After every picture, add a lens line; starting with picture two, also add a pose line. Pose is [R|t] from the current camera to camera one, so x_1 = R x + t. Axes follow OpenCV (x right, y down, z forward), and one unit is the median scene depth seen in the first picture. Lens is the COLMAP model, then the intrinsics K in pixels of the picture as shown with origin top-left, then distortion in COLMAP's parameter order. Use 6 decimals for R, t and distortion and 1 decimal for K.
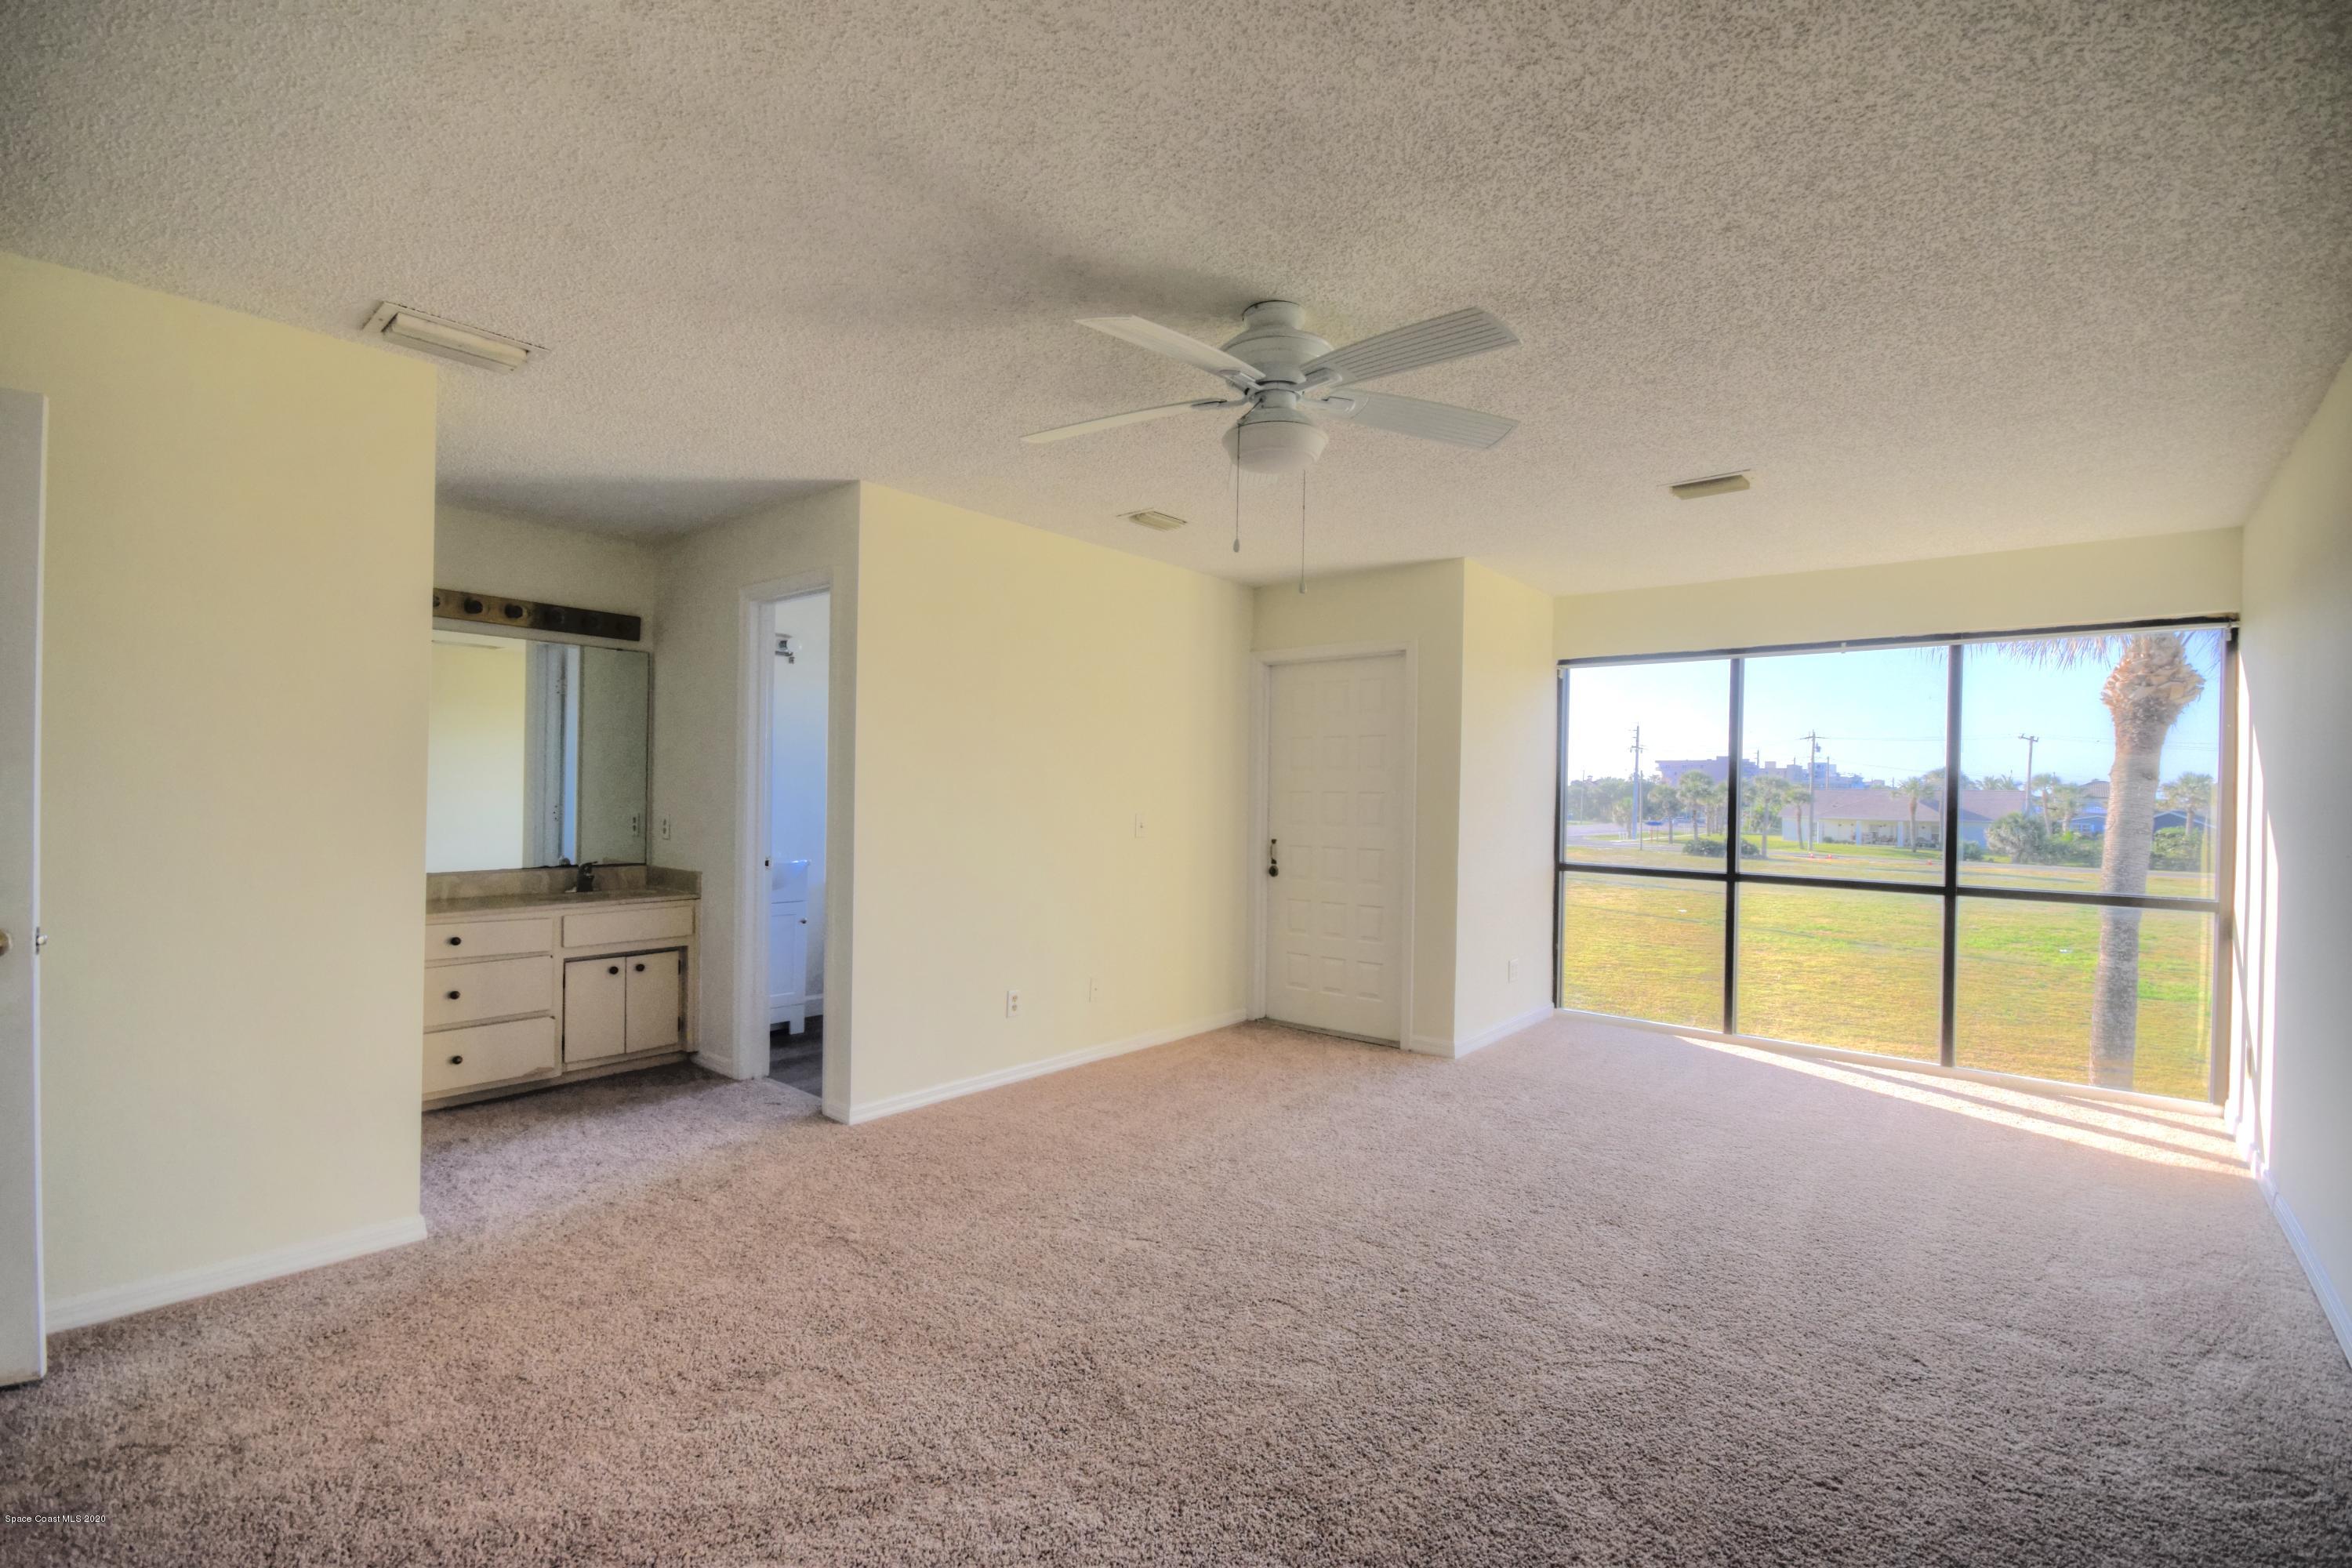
lens RADIAL K [[1045.8, 0, 1173.2], [0, 1045.8, 787.1], [0, 0, 1]] dist [-0.000167, -0.000424]
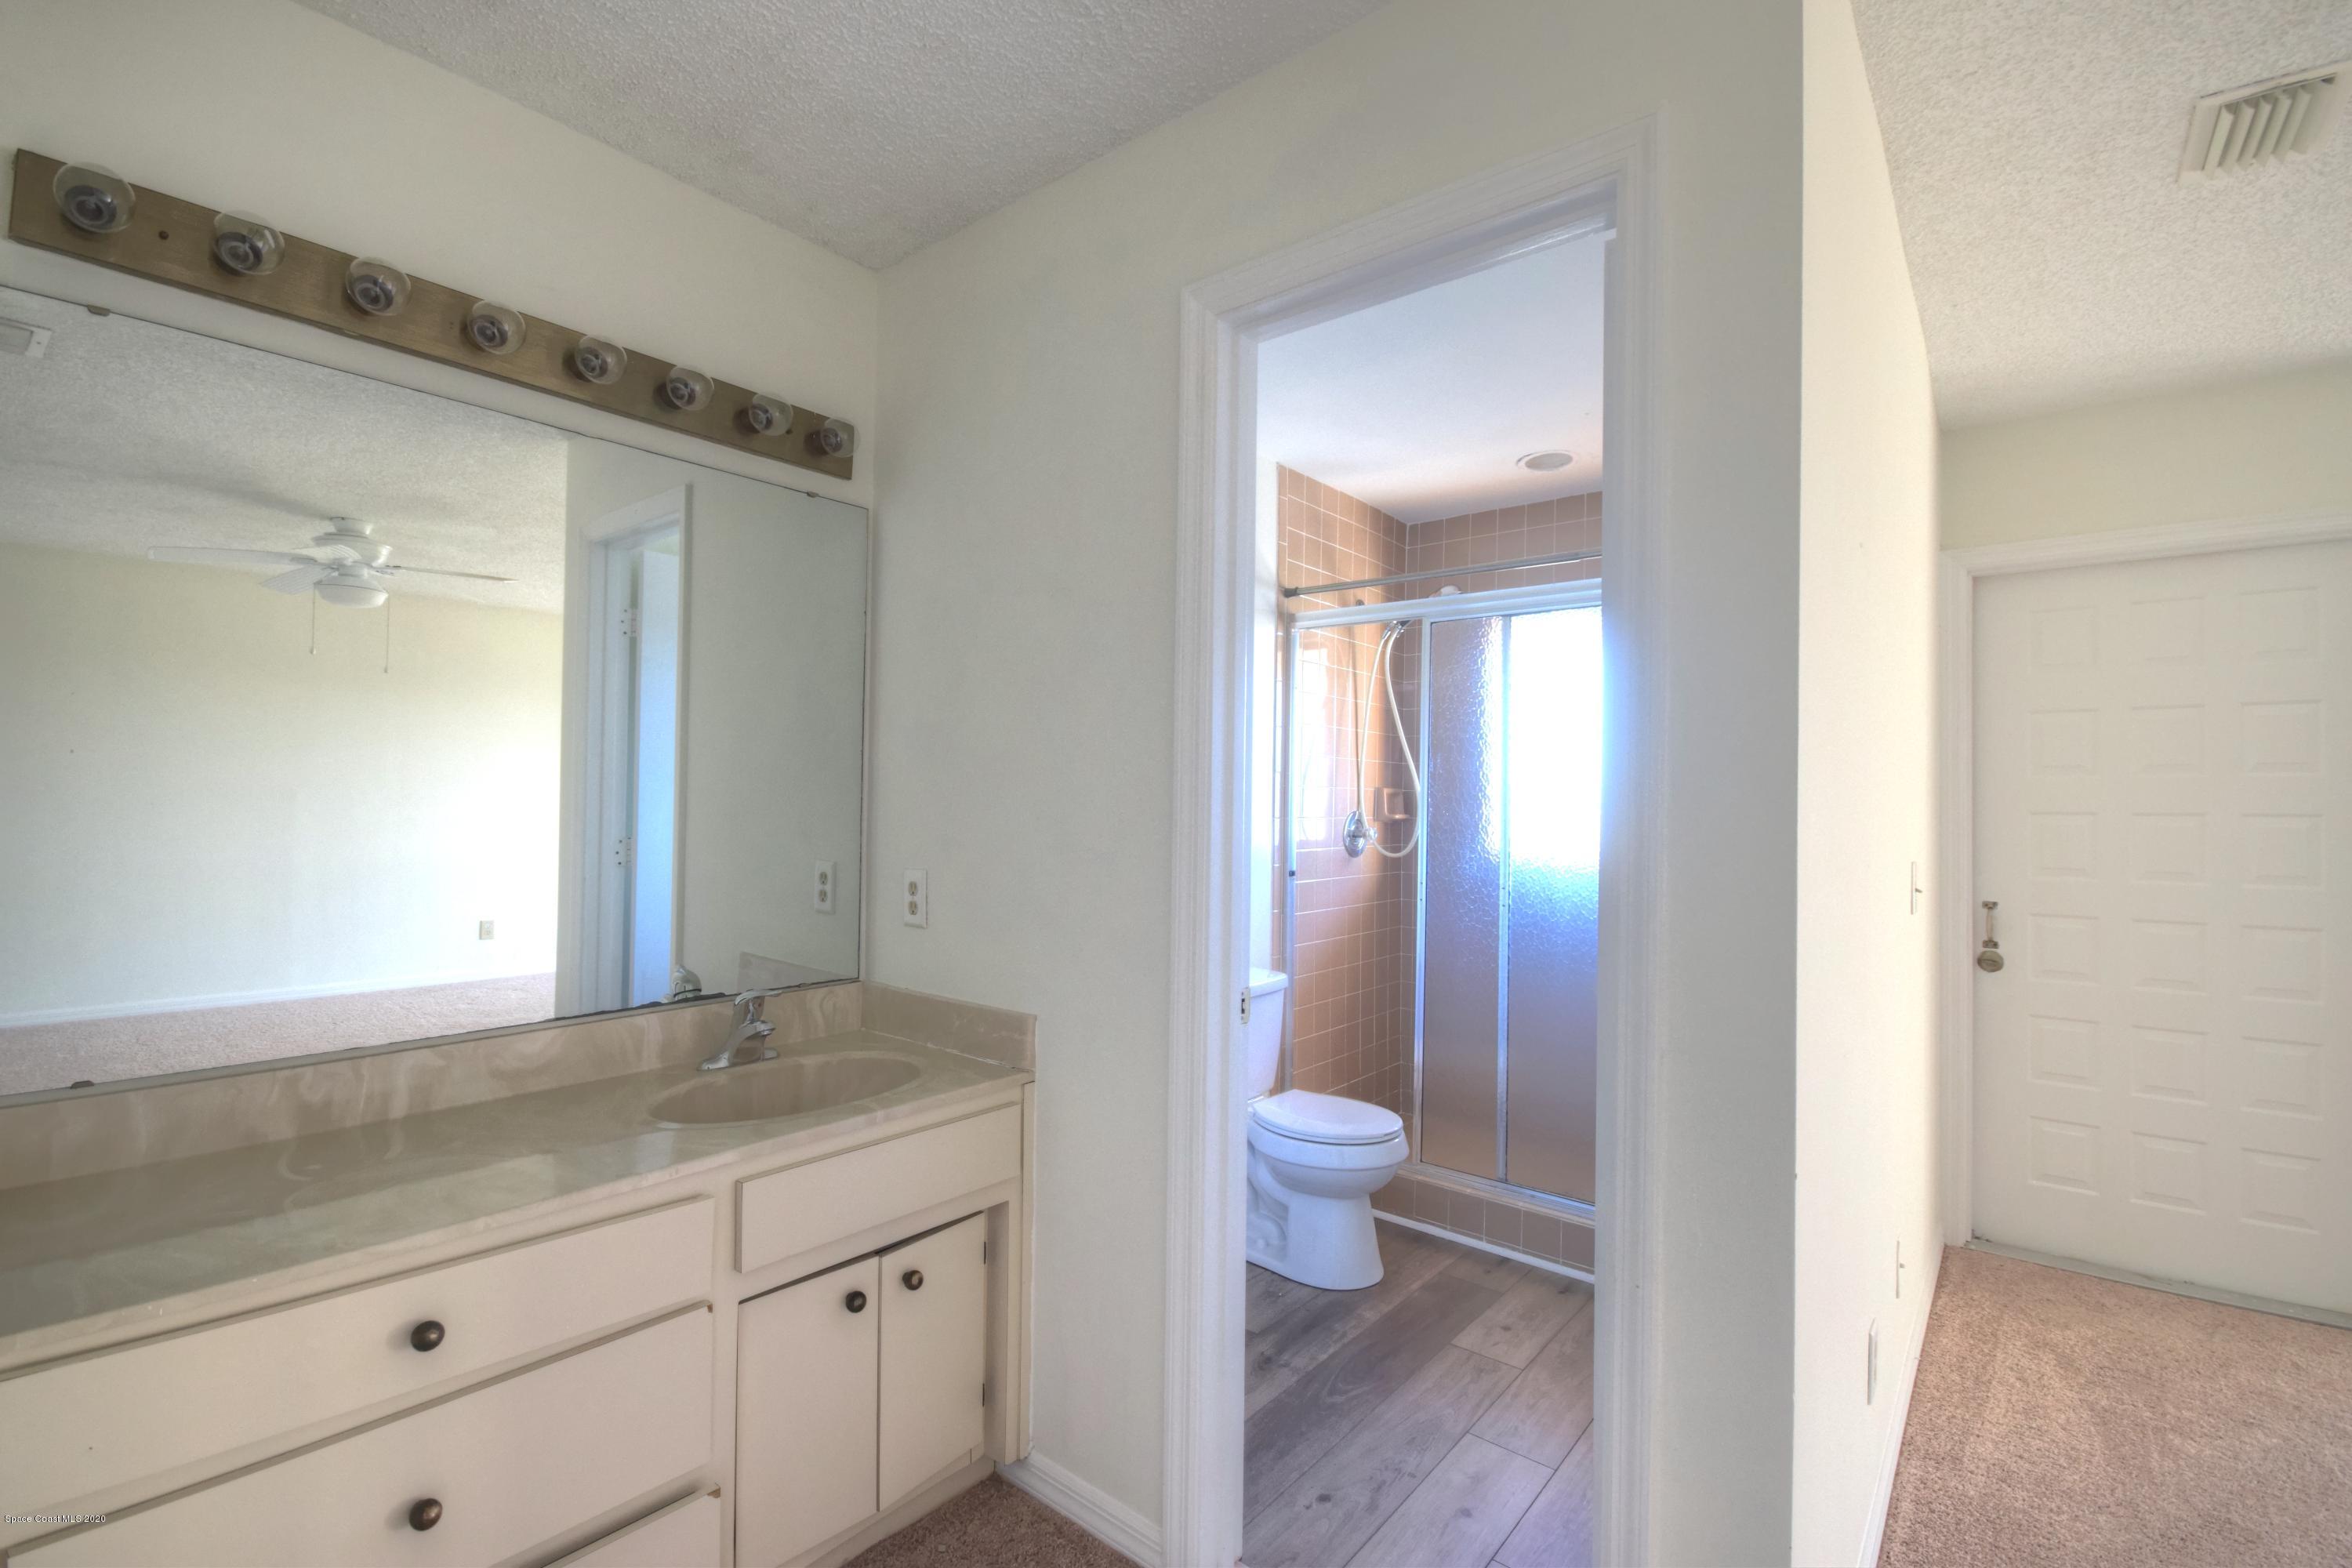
lens RADIAL K [[1045.8, 0, 1175.6], [0, 1045.8, 786.3], [0, 0, 1]] dist [-0.000167, -0.000424]
pose [[0.999806, -0.002363, 0.019532, -0.328672], [0.002569, 0.999941, -0.010529, -0.003933], [-0.019506, 0.010578, 0.999754, 0.478112]]
